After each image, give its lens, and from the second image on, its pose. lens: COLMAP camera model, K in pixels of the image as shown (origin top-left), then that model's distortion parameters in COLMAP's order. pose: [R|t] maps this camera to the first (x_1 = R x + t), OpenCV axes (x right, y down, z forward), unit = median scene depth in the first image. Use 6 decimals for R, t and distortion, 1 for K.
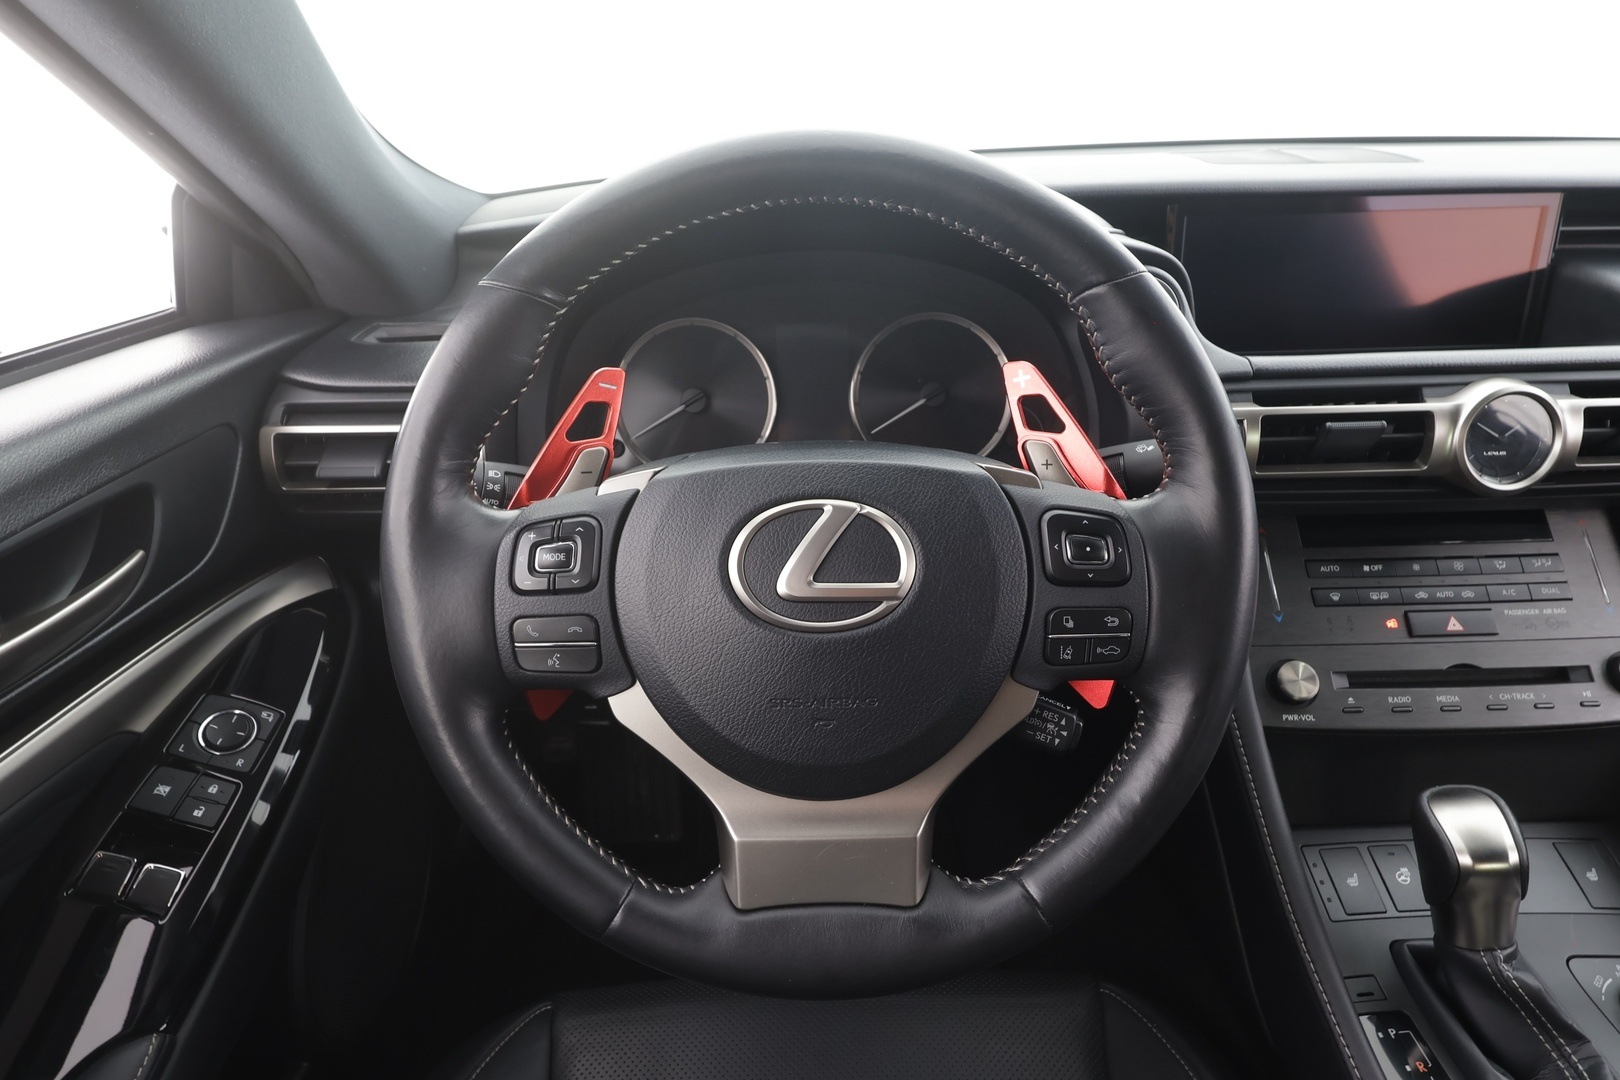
lens RADIAL K [[964.1, 0, 810.0], [0, 964.1, 540.0], [0, 0, 1]] dist [0.003901, -0.000200]
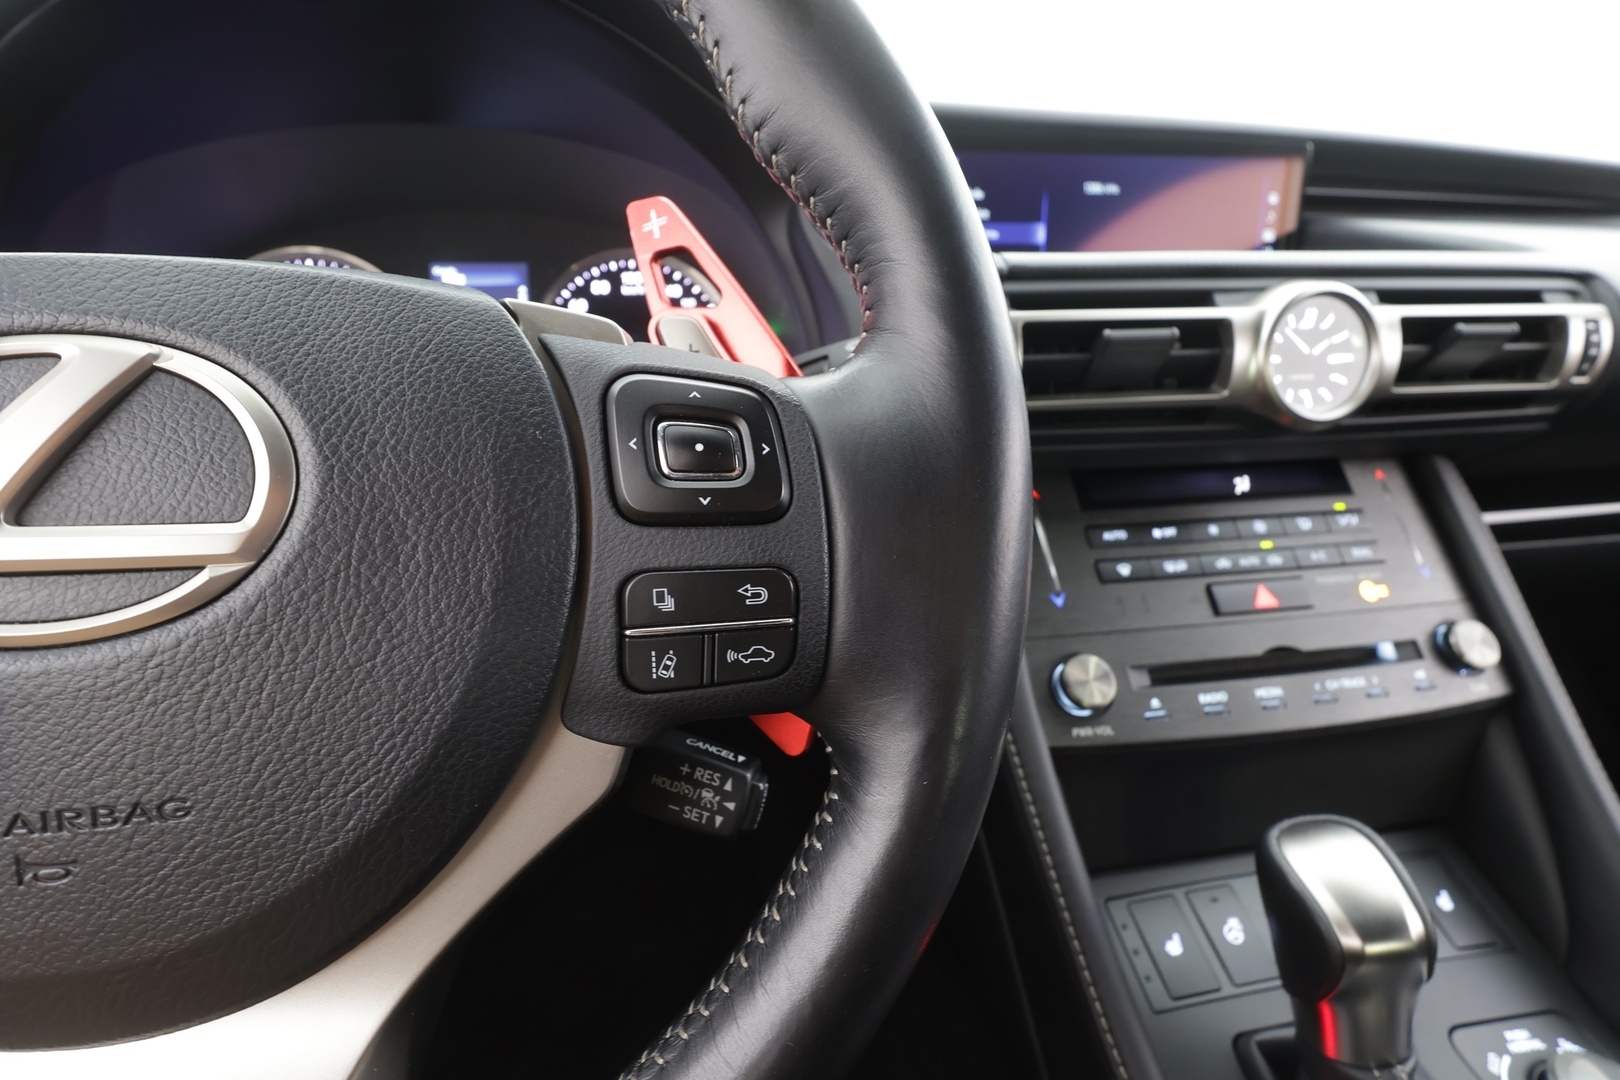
lens RADIAL K [[737.6, 0, 815.2], [0, 737.6, 543.0], [0, 0, 1]] dist [0.000425, -0.000205]
pose [[0.987170, -0.036585, 0.155425, 0.225363], [0.045023, 0.997677, -0.051118, 0.062062], [-0.153194, 0.057460, 0.986524, 0.493416]]
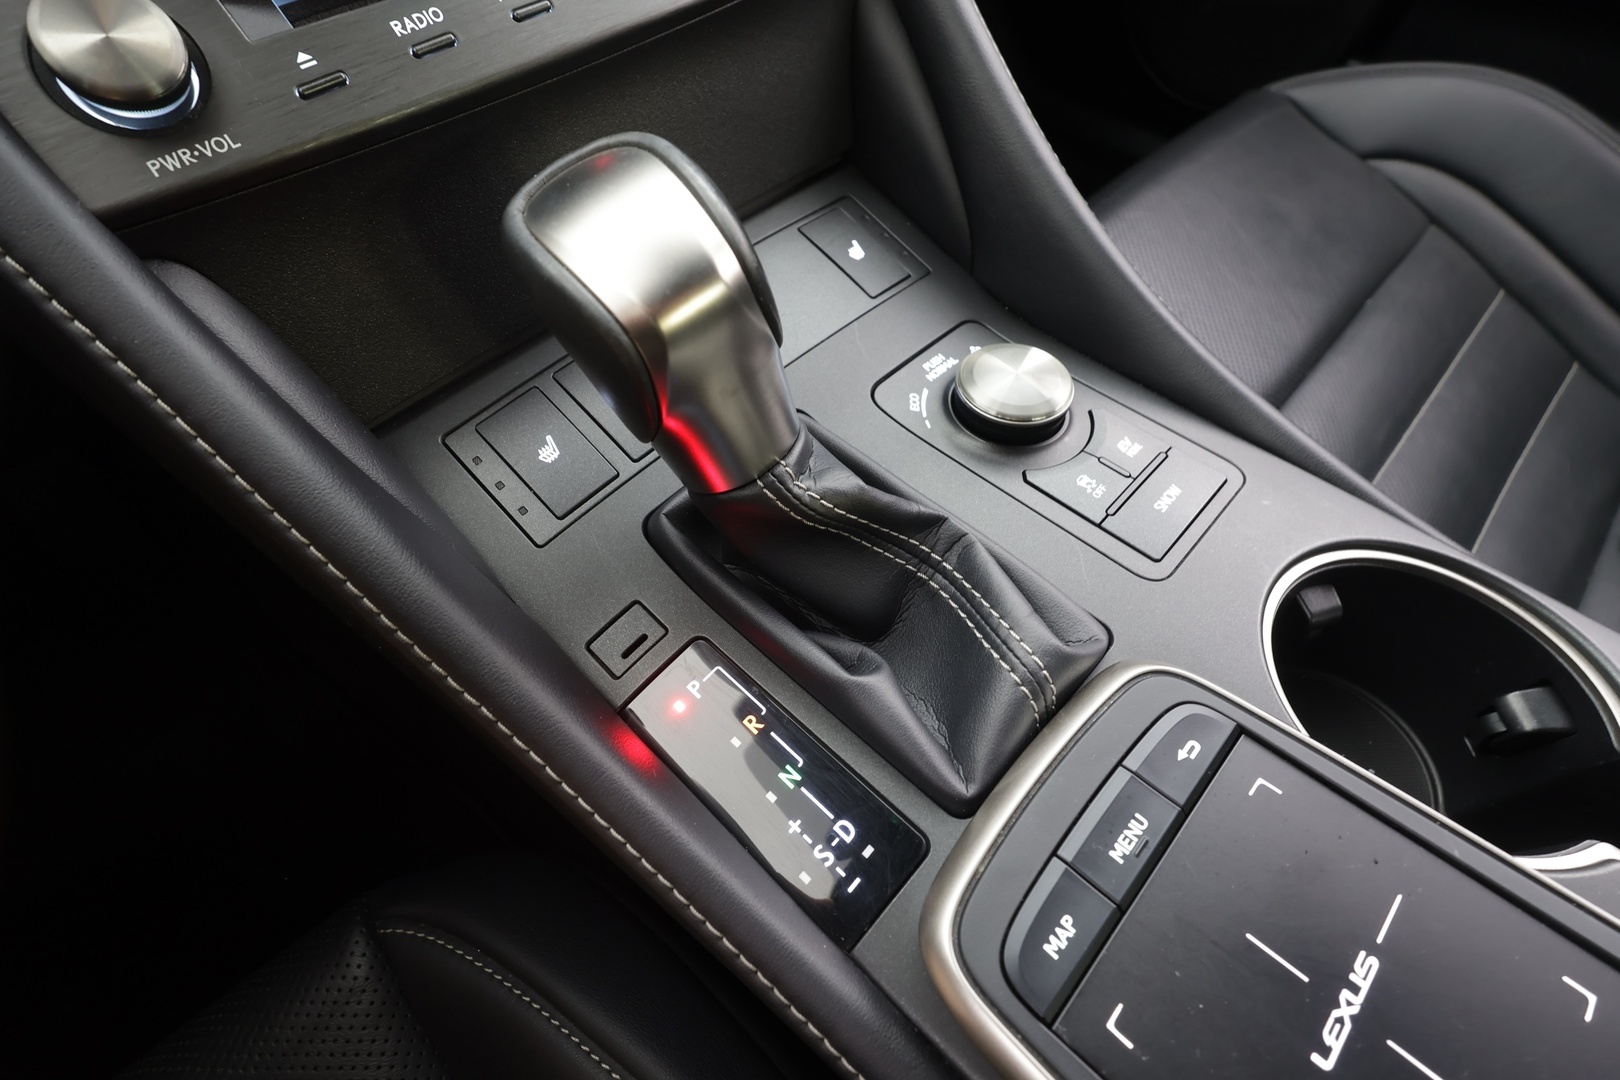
lens RADIAL K [[748.3, 0, 810.0], [0, 748.3, 540.0], [0, 0, 1]] dist [0.002441, 0.000526]
pose [[0.706086, -0.571829, 0.417677, 0.500554], [0.323634, 0.785218, 0.527914, 0.239795], [-0.629844, -0.237578, 0.739495, 0.646944]]
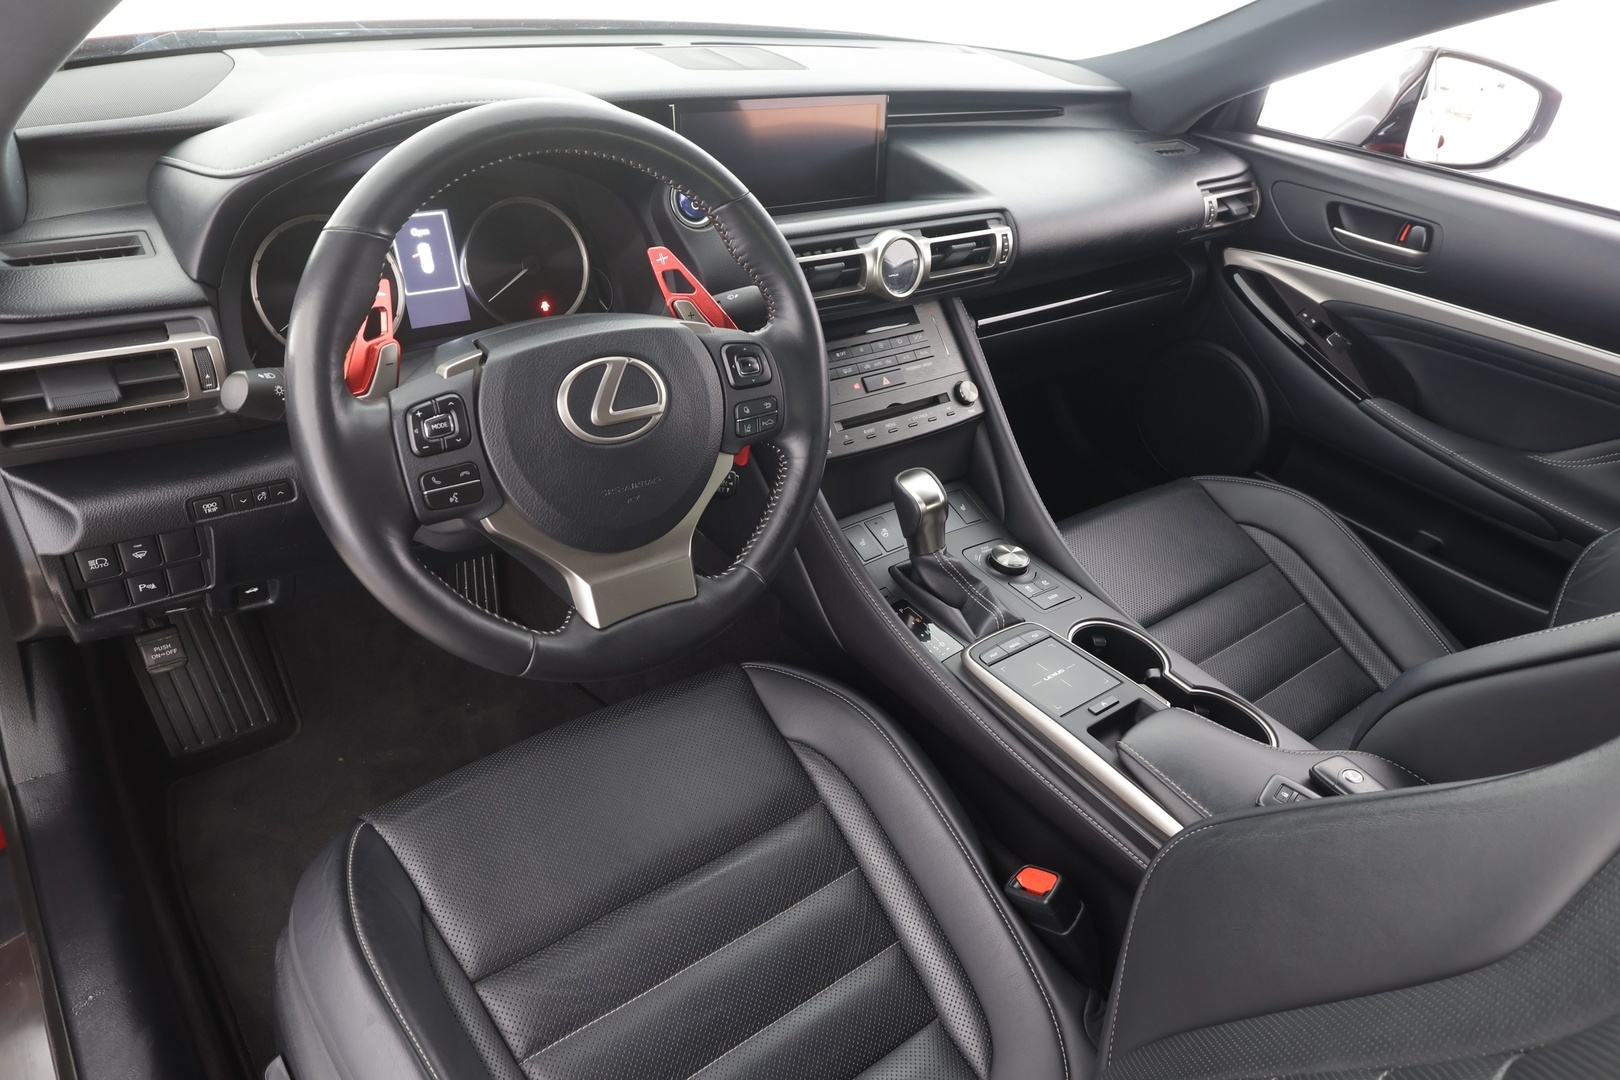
lens RADIAL K [[1077.2, 0, 810.6], [0, 1077.2, 526.5], [0, 0, 1]] dist [0.035411, 0.000409]
pose [[0.787929, -0.232759, 0.570080, -0.605779], [0.147961, 0.970248, 0.191643, -0.048780], [-0.597725, -0.066652, 0.798926, -0.465374]]
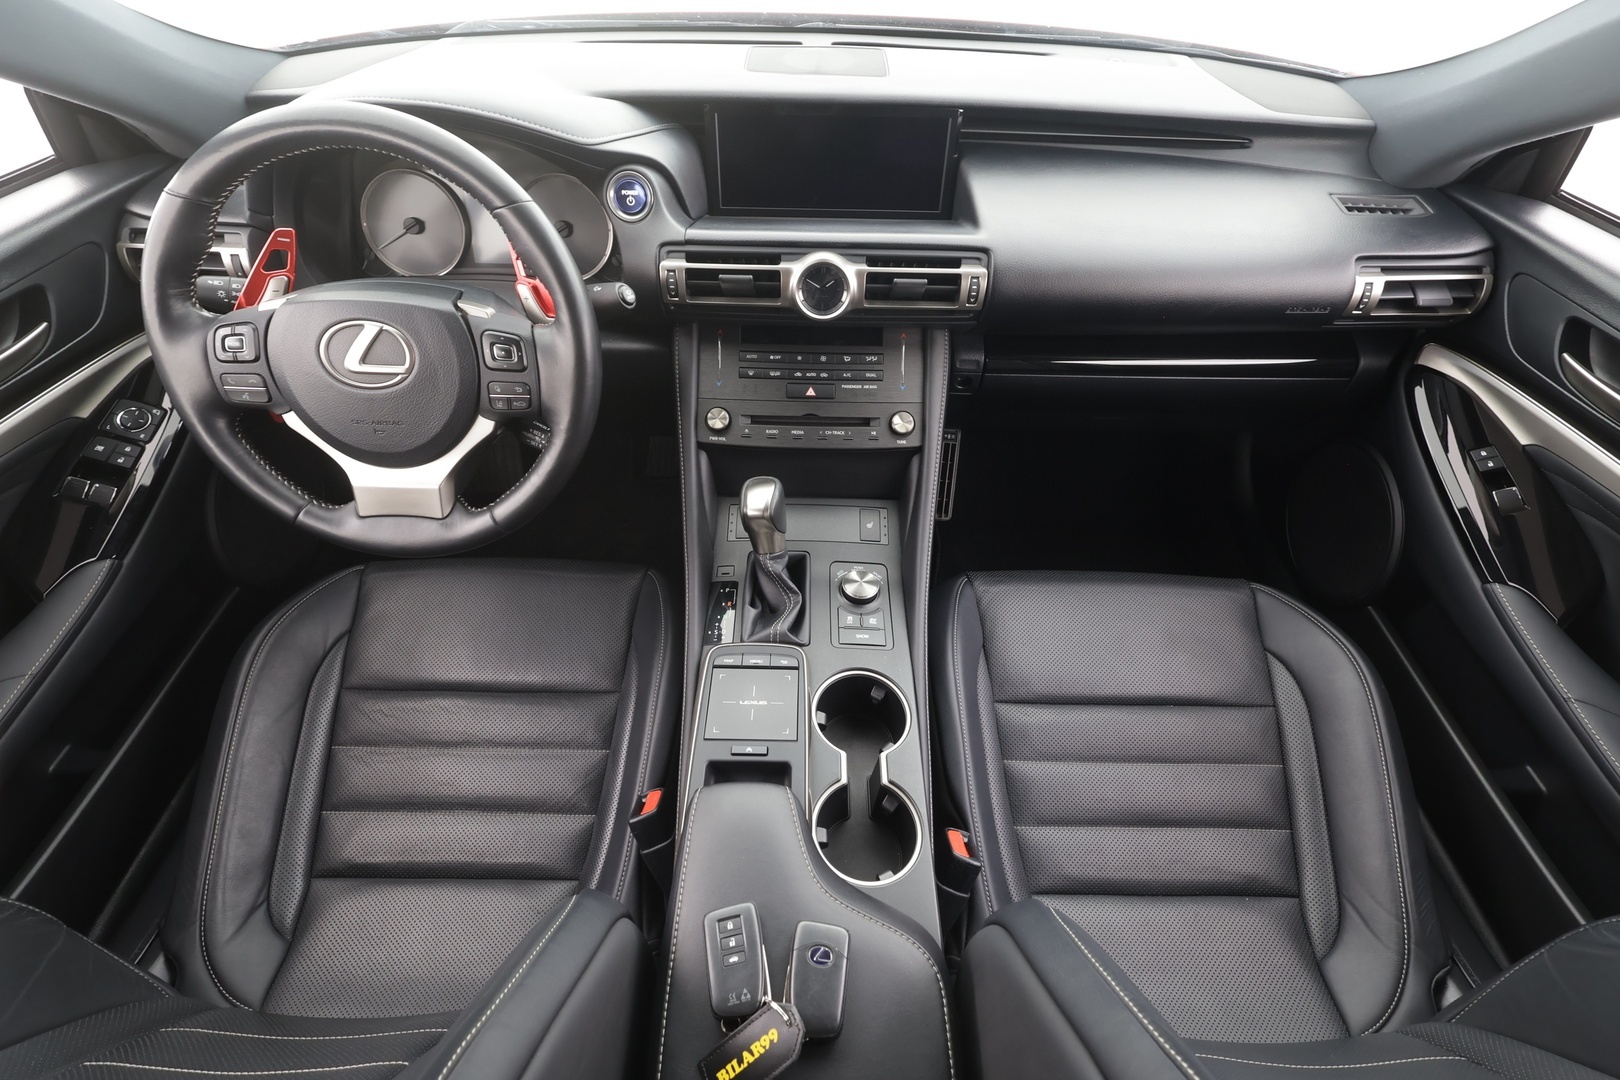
lens RADIAL K [[748.3, 0, 810.0], [0, 748.3, 540.0], [0, 0, 1]] dist [0.002441, 0.000526]
pose [[0.998924, 0.045744, 0.007573, 0.729150], [-0.045552, 0.937712, 0.344416, -0.148534], [0.008654, -0.344390, 0.938787, -0.455731]]
